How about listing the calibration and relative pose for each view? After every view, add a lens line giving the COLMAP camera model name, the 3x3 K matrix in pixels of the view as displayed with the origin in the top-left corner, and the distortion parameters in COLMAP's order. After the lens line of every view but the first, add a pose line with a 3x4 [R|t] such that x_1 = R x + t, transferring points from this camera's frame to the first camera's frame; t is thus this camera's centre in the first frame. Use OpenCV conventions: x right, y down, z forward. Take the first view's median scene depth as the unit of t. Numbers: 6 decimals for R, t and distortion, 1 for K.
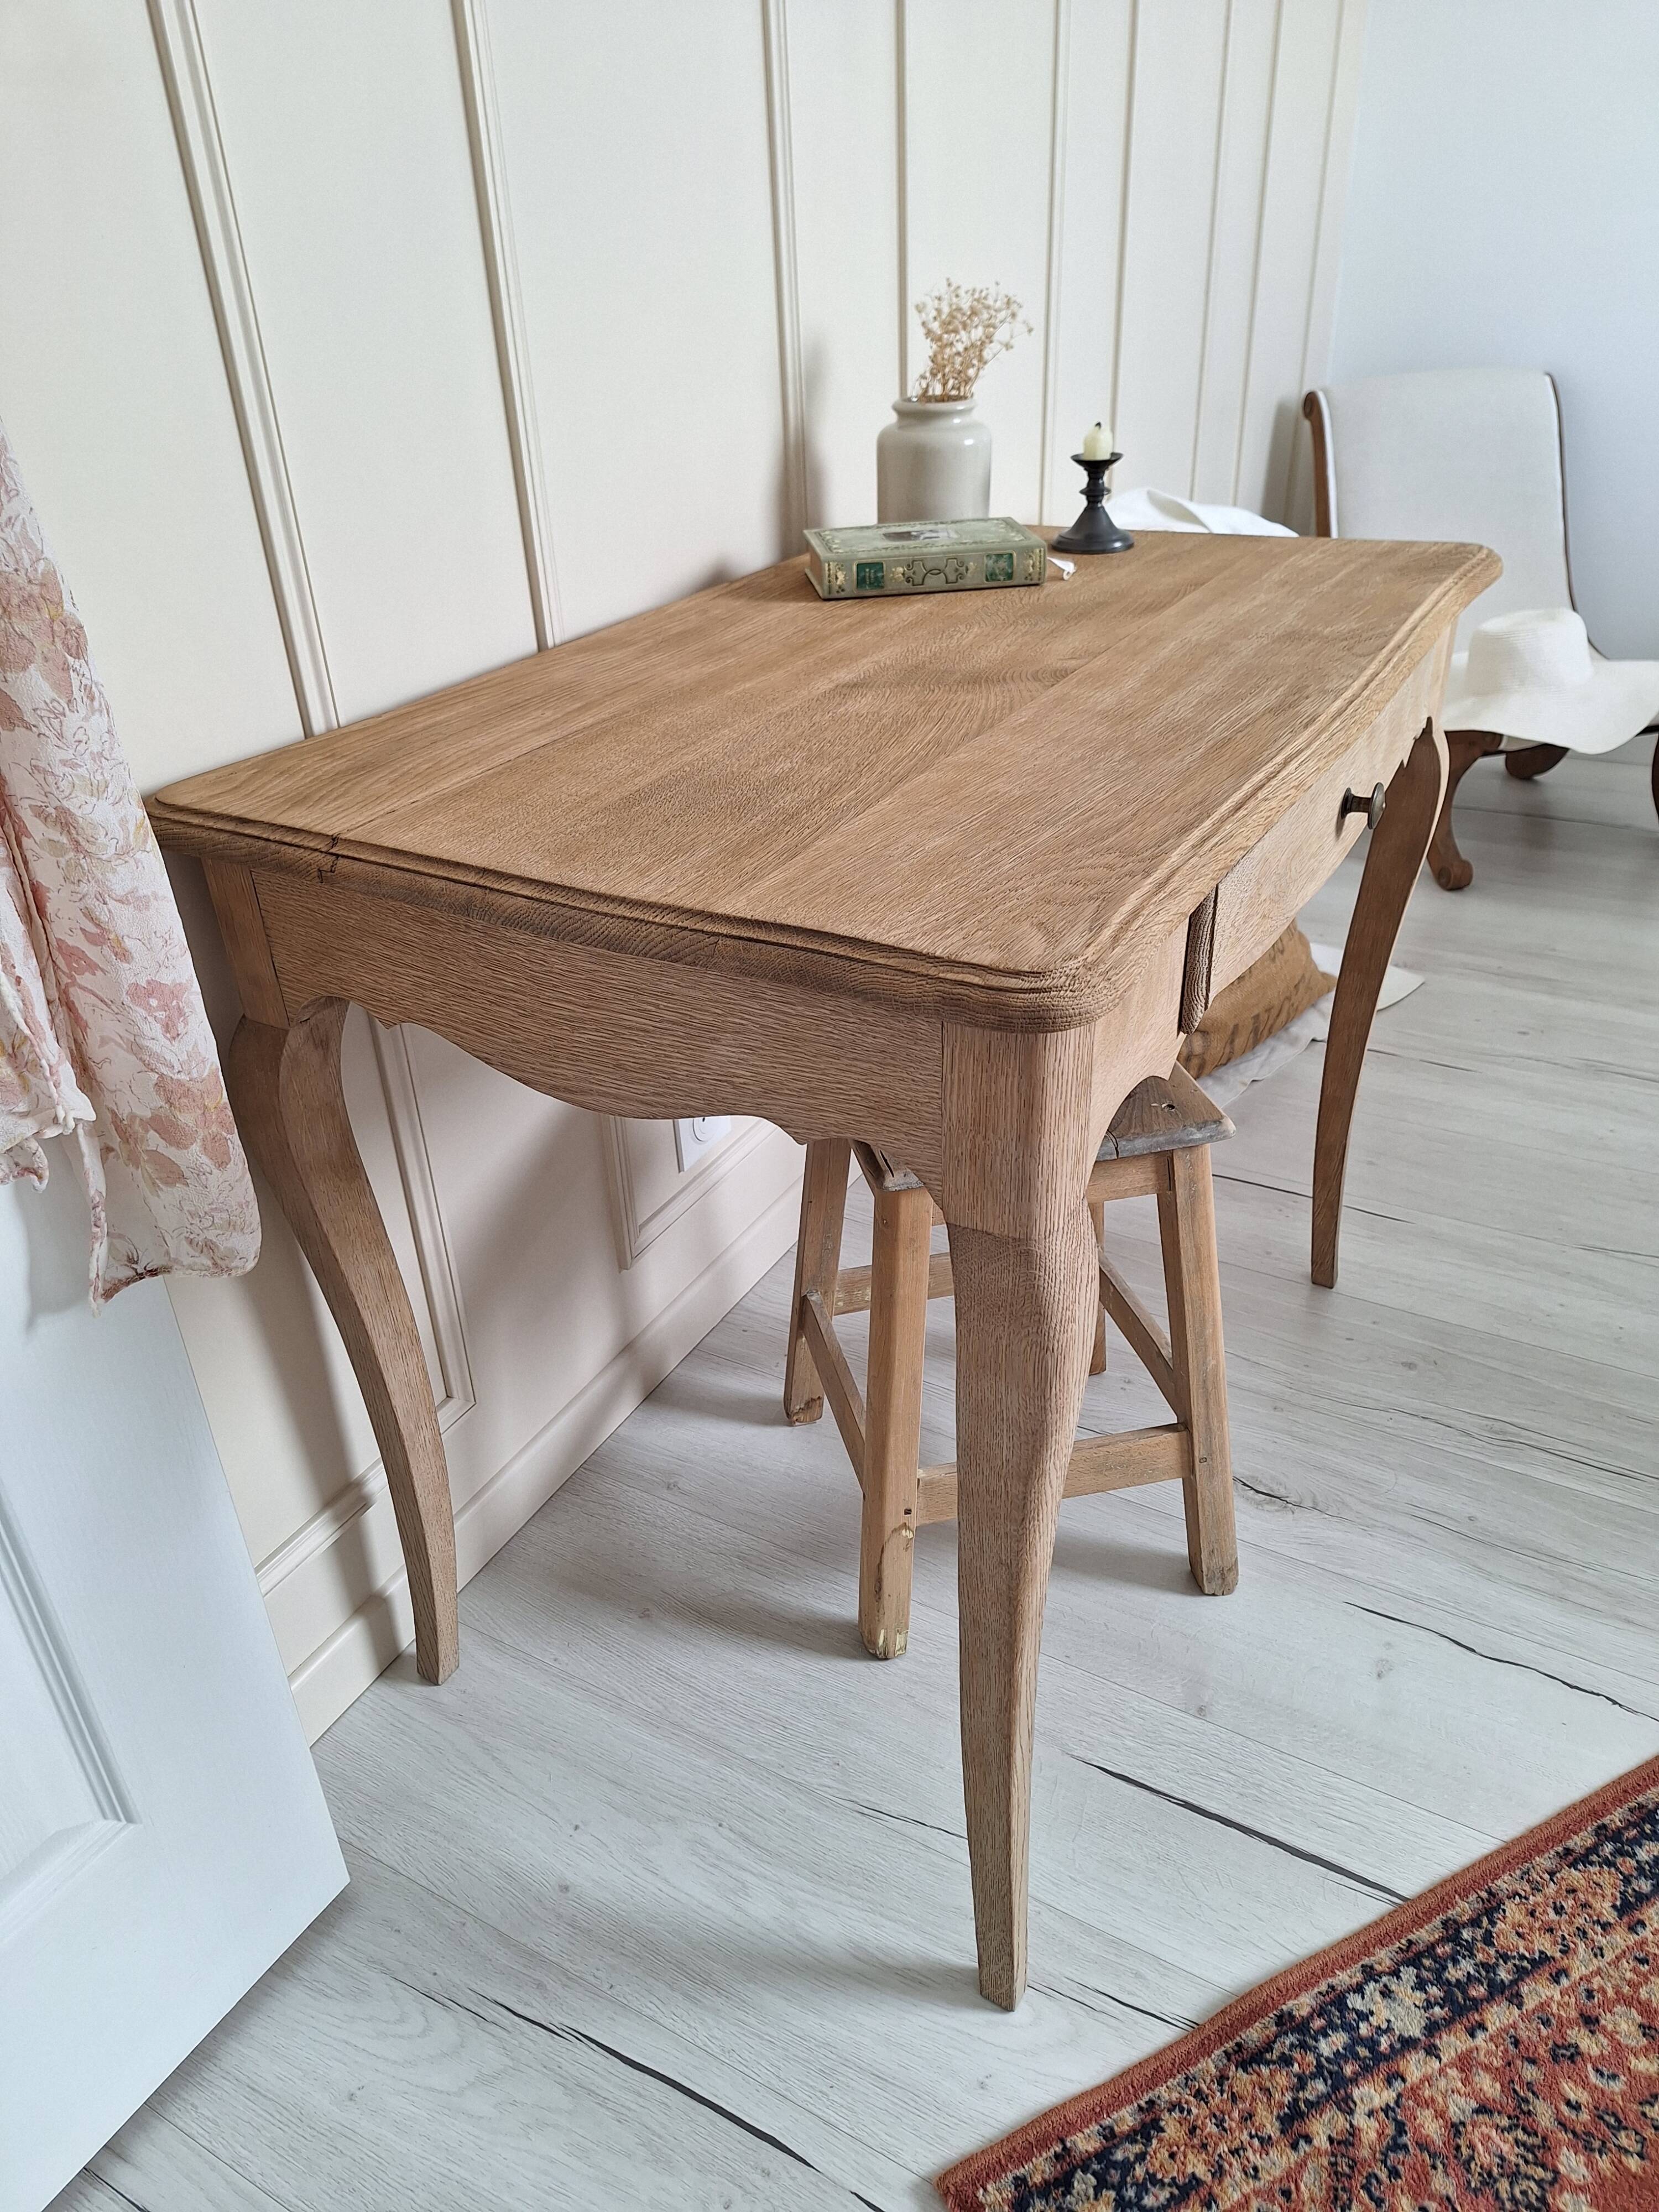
lens RADIAL K [[1551.9, 0, 816.3], [0, 1551.9, 1105.8], [0, 0, 1]] dist [0.051182, -0.044930]
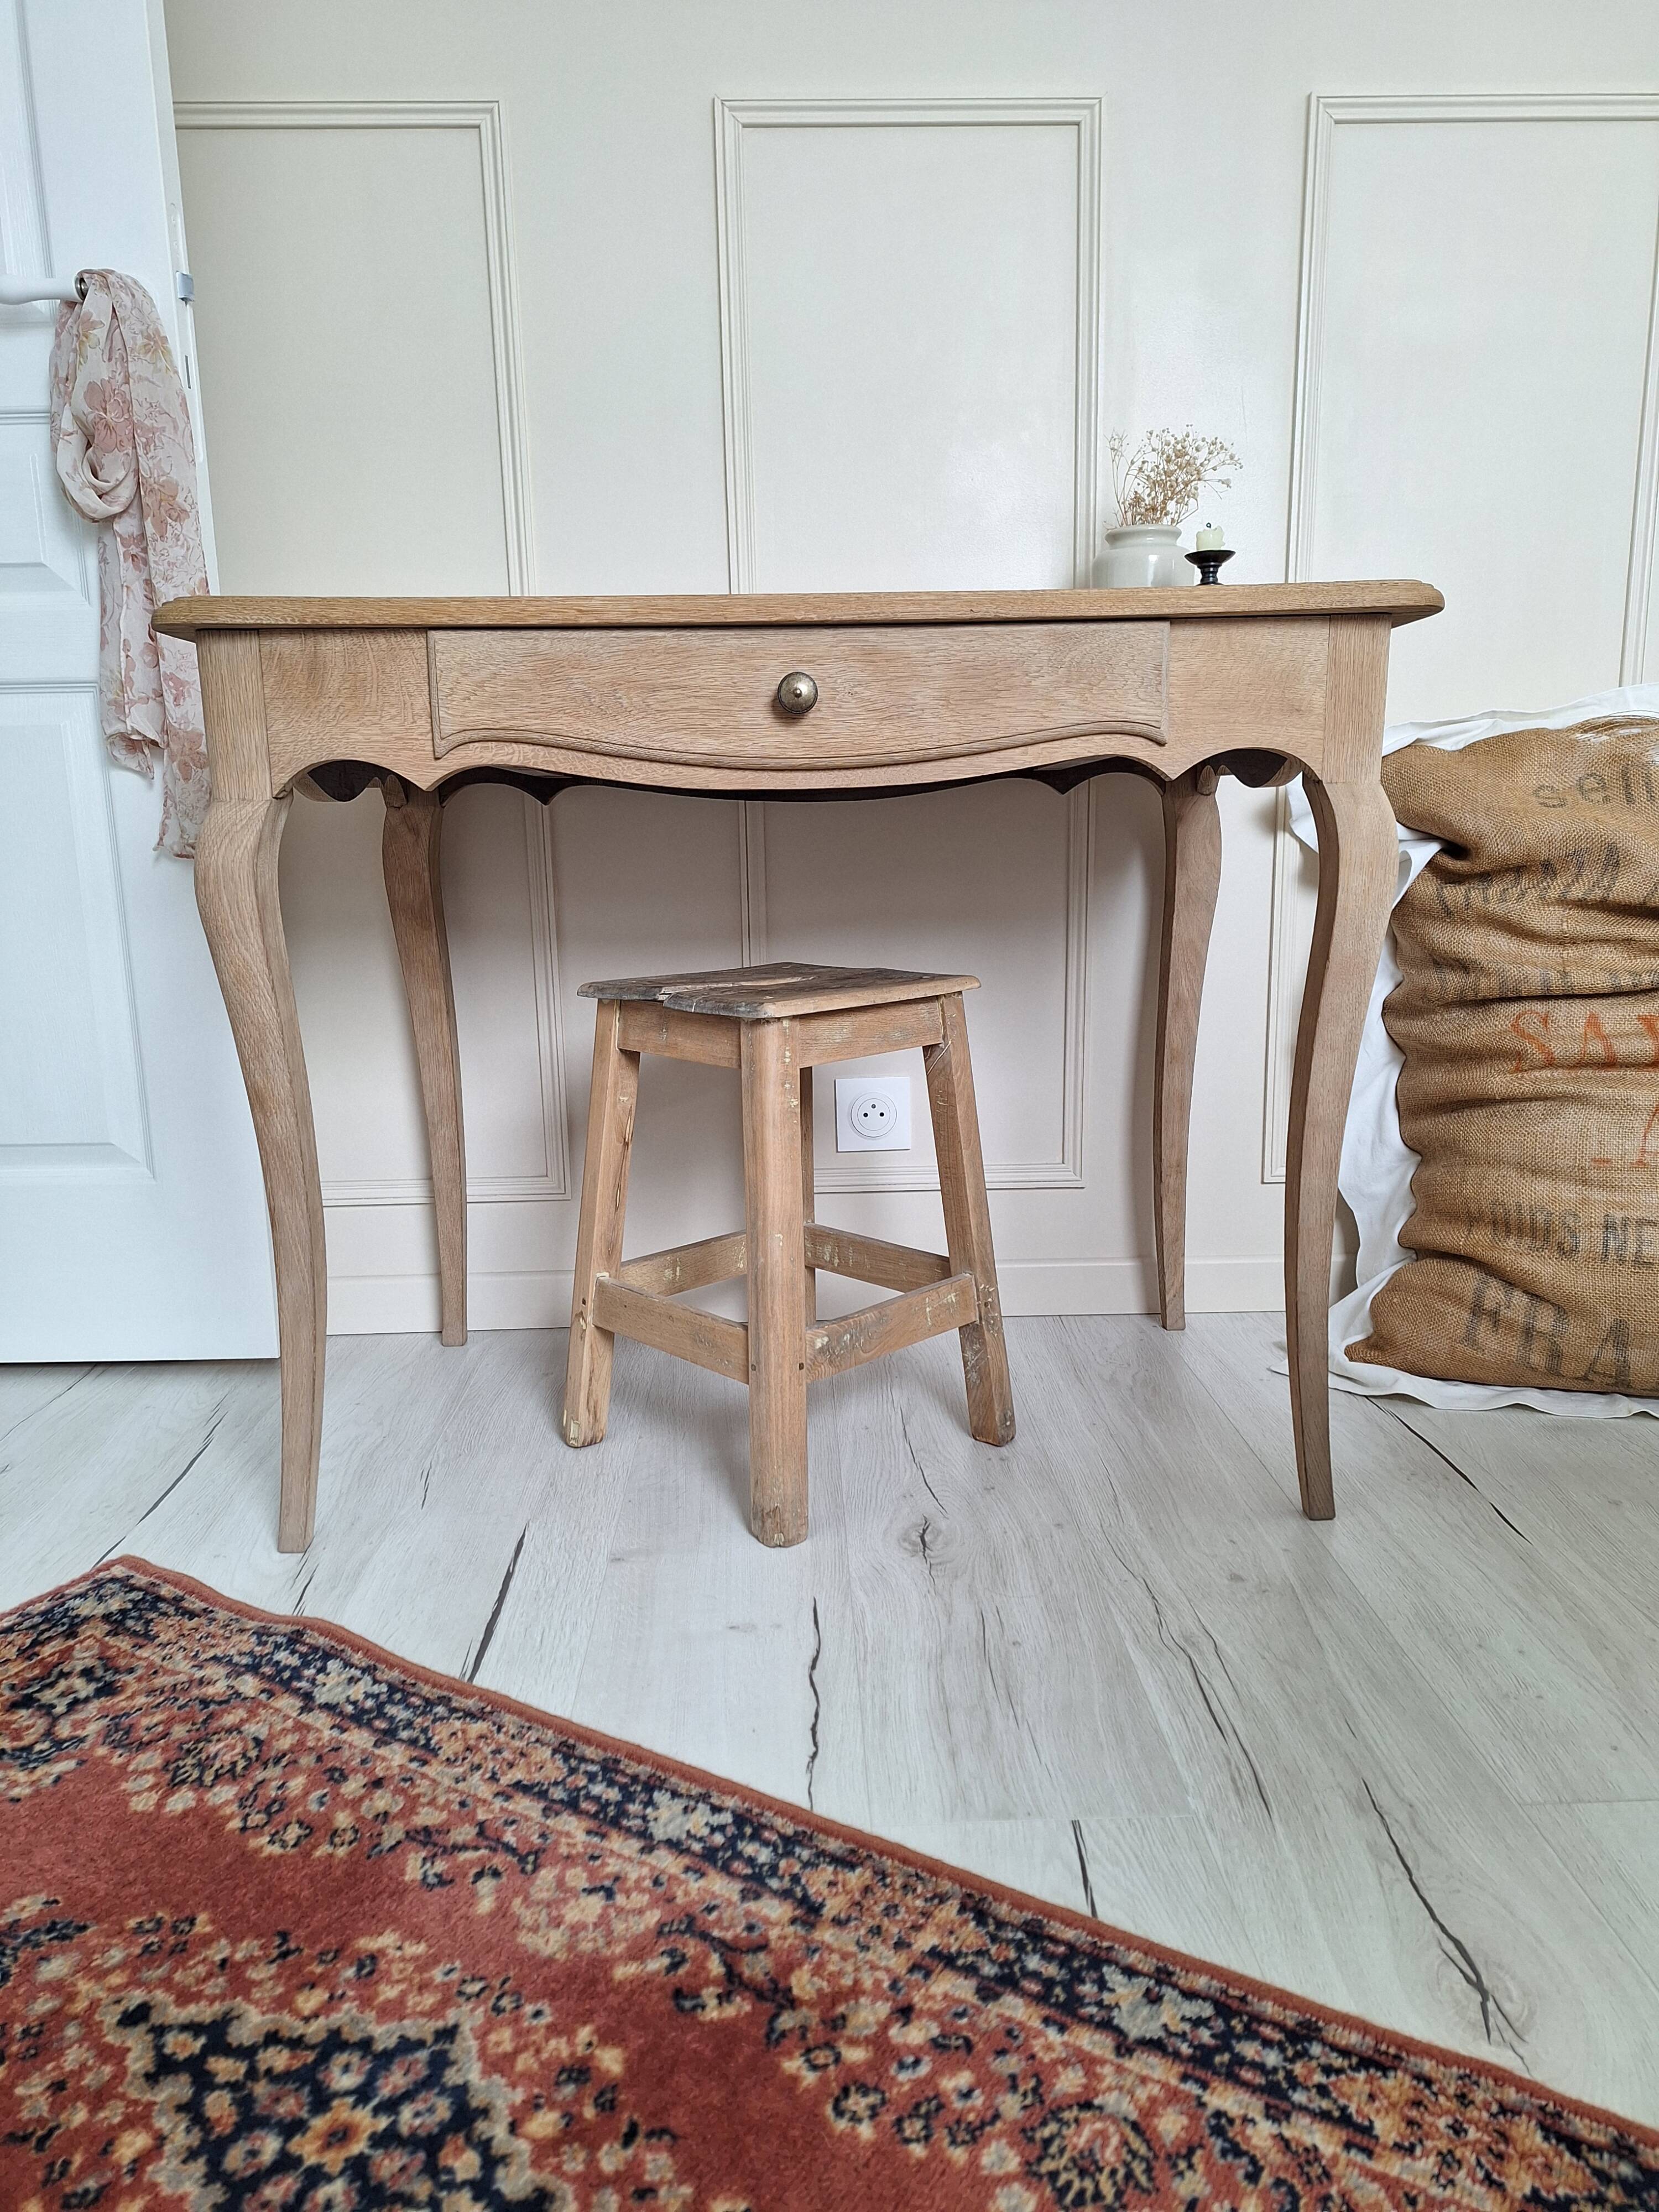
lens RADIAL K [[1551.9, 0, 832.9], [0, 1551.9, 1117.3], [0, 0, 1]] dist [0.051182, -0.044930]
pose [[0.526512, 0.192544, -0.828077, 1.362524], [-0.433913, 0.898461, -0.066983, 0.152473], [0.731098, 0.394581, 0.556598, 0.502187]]
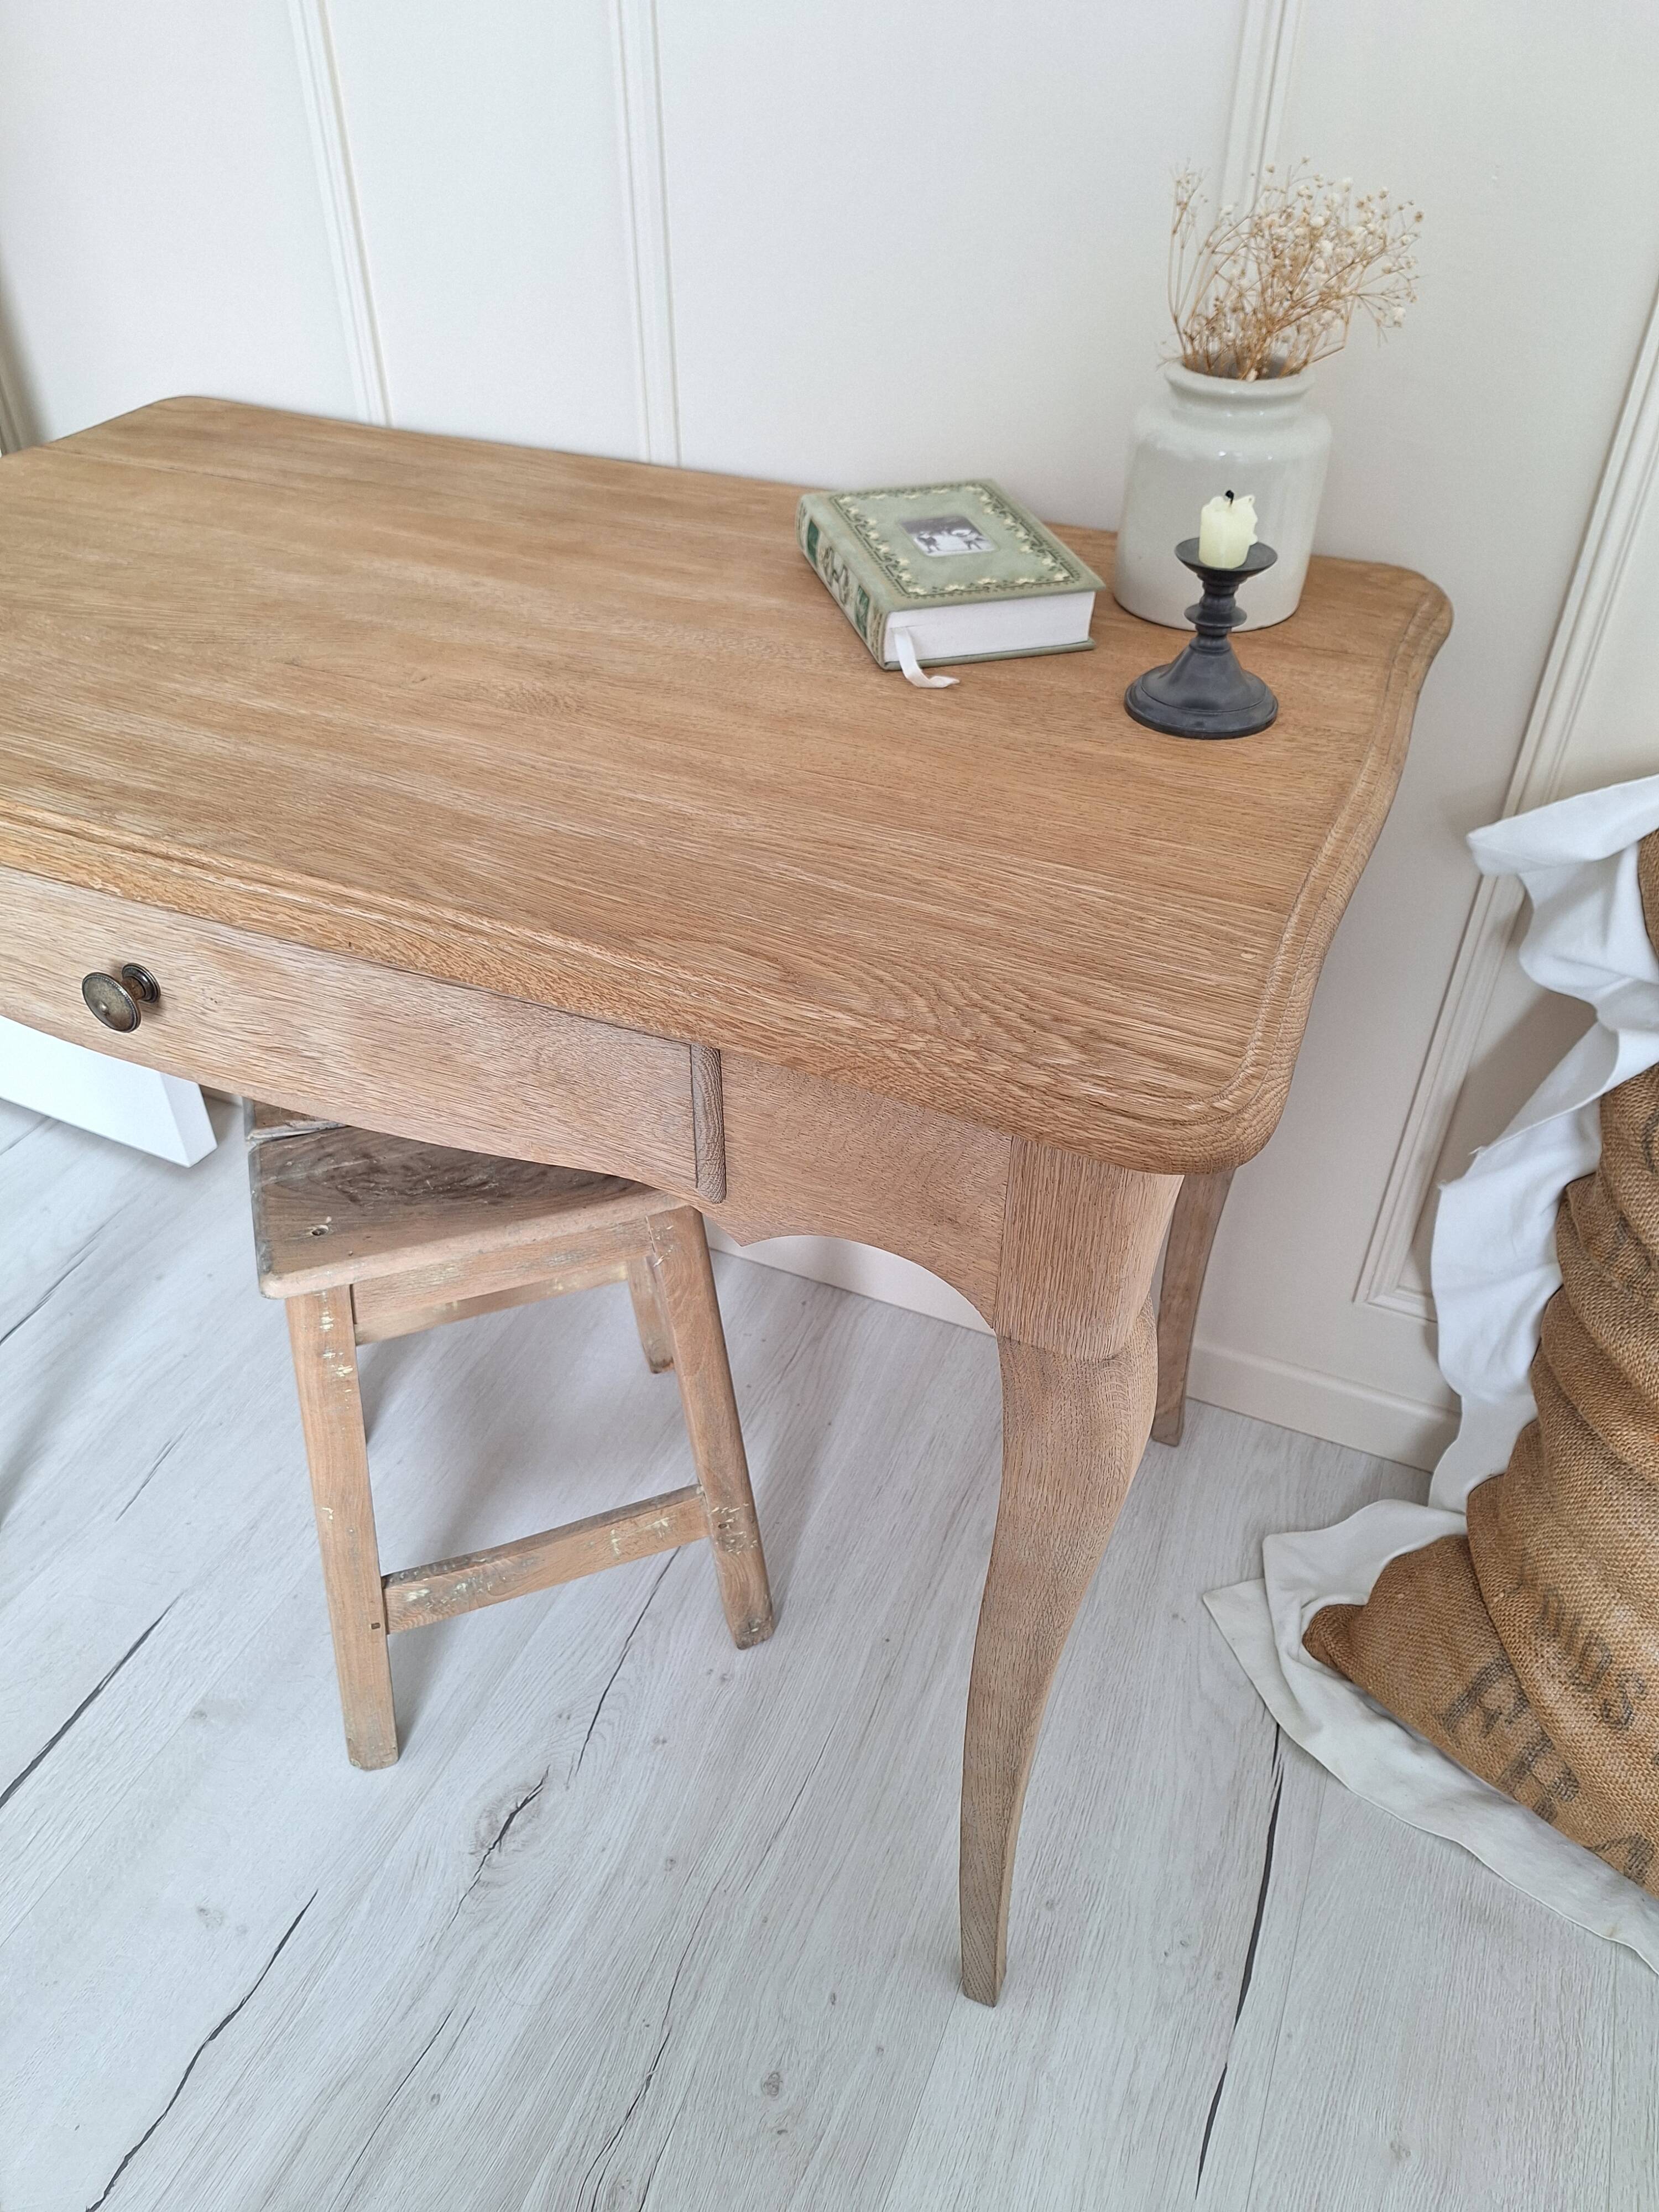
lens RADIAL K [[1551.9, 0, 832.7], [0, 1551.9, 1134.1], [0, 0, 1]] dist [0.051182, -0.044930]
pose [[0.115987, 0.654561, -0.747059, 0.931746], [-0.512938, 0.683552, 0.519279, -0.662174], [0.850554, 0.322965, 0.415033, 0.995112]]
